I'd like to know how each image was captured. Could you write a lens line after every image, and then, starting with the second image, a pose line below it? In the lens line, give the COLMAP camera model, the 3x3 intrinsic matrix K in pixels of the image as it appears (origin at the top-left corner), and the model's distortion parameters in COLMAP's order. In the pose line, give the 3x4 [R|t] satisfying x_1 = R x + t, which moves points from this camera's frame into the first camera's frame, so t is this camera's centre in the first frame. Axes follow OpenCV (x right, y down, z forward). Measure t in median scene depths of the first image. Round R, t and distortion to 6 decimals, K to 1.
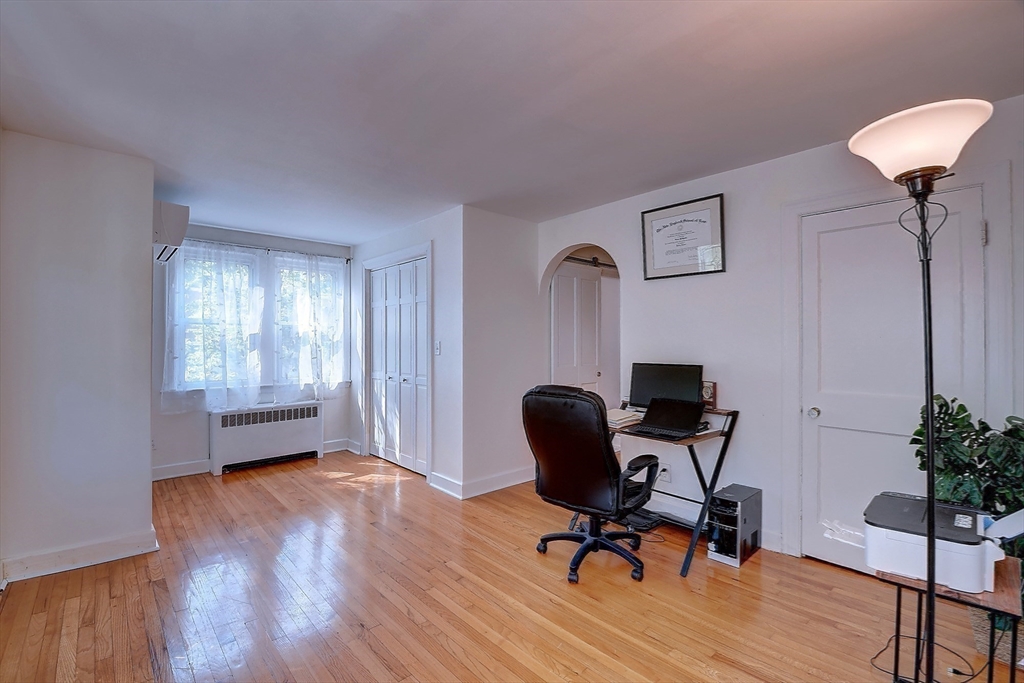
lens RADIAL K [[455.1, 0, 502.2], [0, 455.1, 343.7], [0, 0, 1]] dist [0.000163, -0.012347]
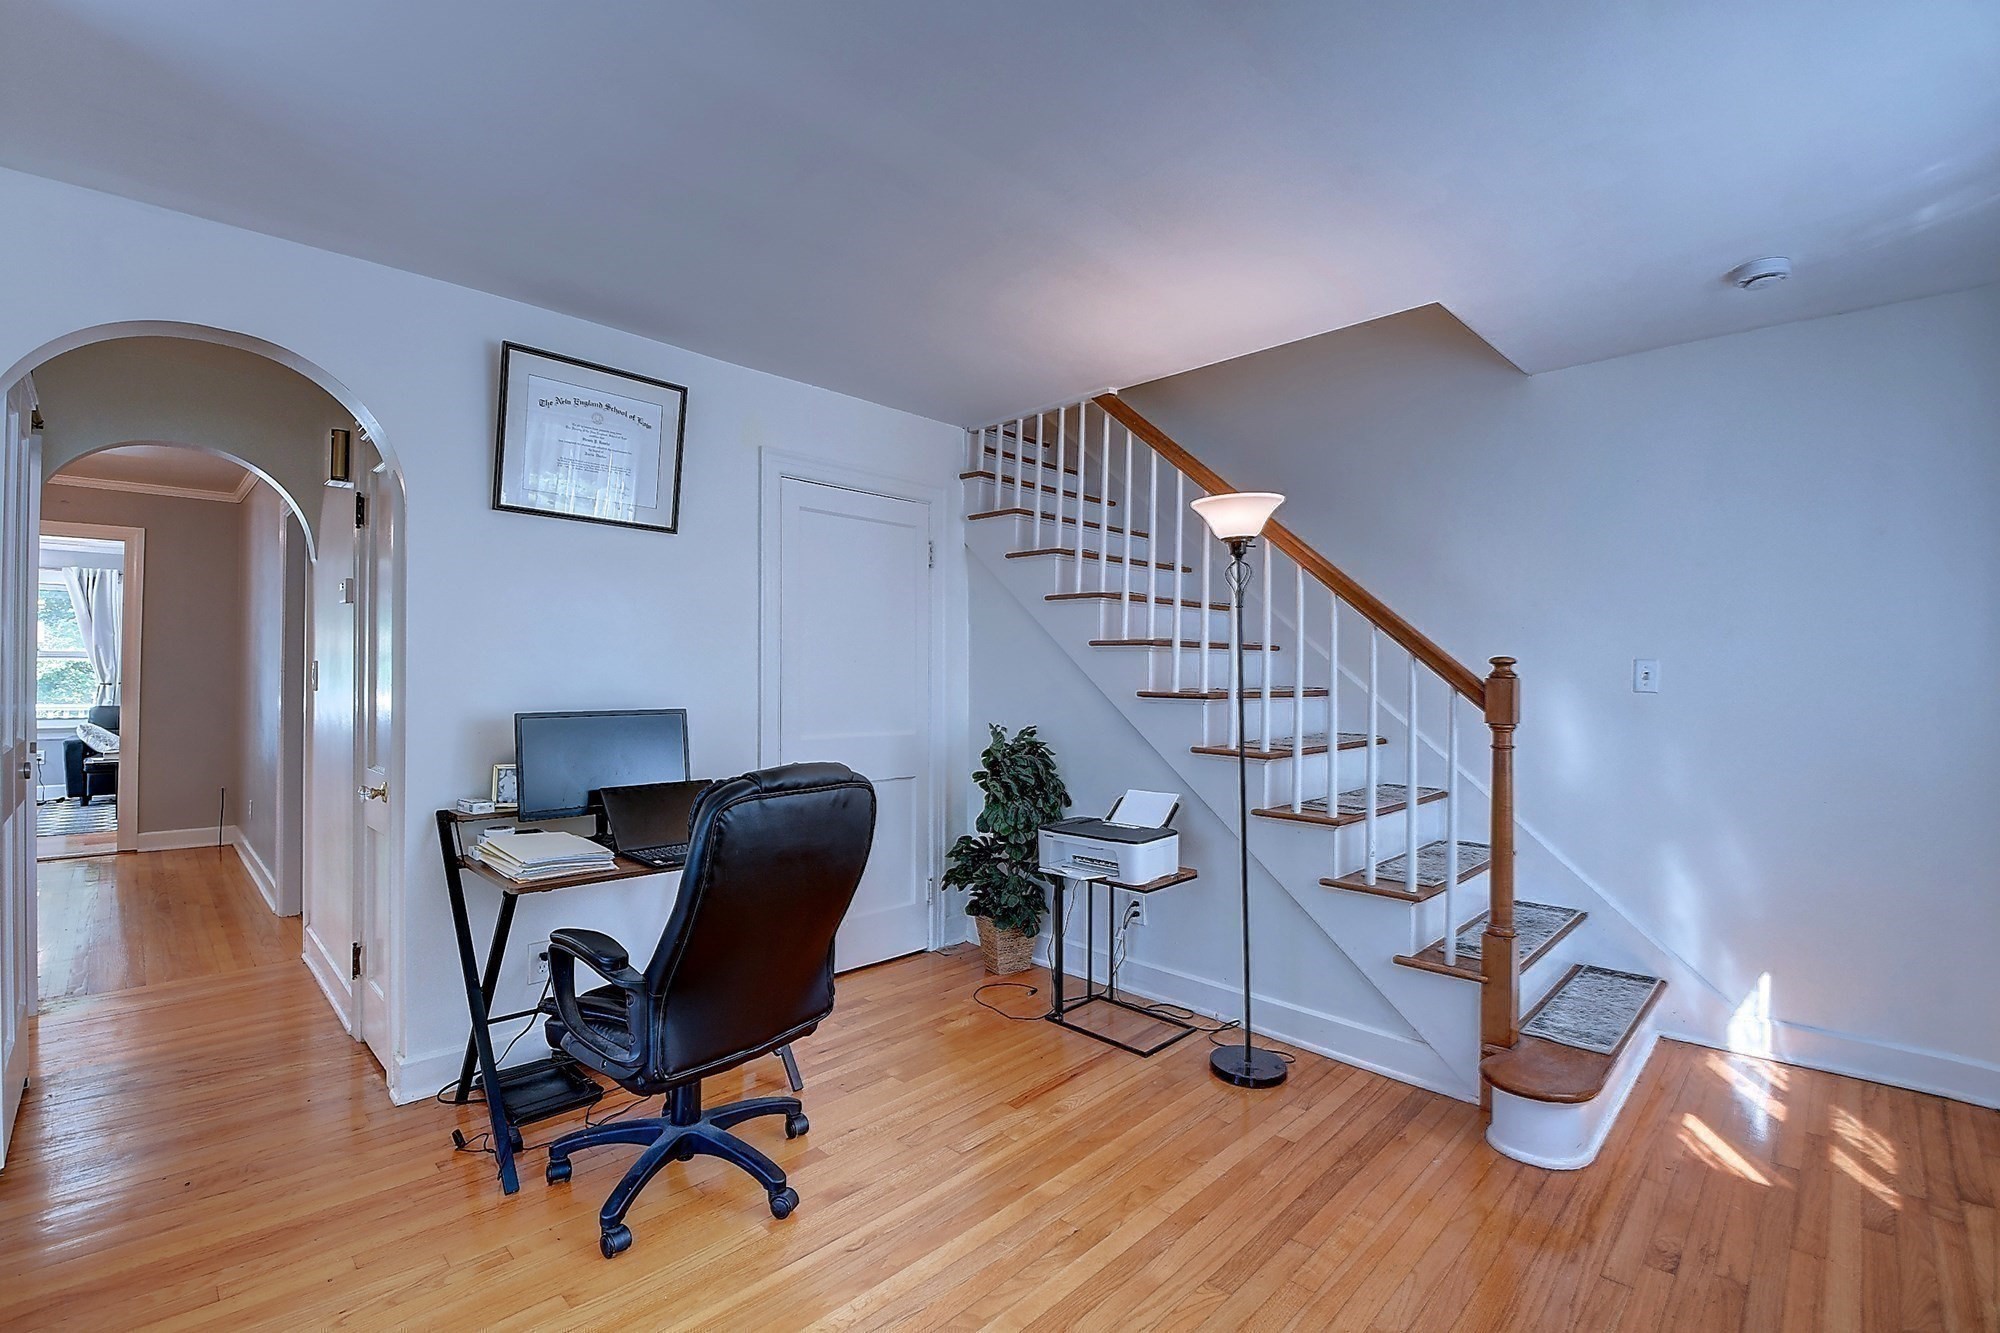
lens RADIAL K [[880.1, 0, 972.3], [0, 880.1, 667.2], [0, 0, 1]] dist [-0.002864, -0.011596]
pose [[-0.045567, 0.008277, 0.998927, -0.375158], [-0.009509, 0.999917, -0.008719, 0.003697], [-0.998916, -0.009896, -0.045484, 0.468154]]
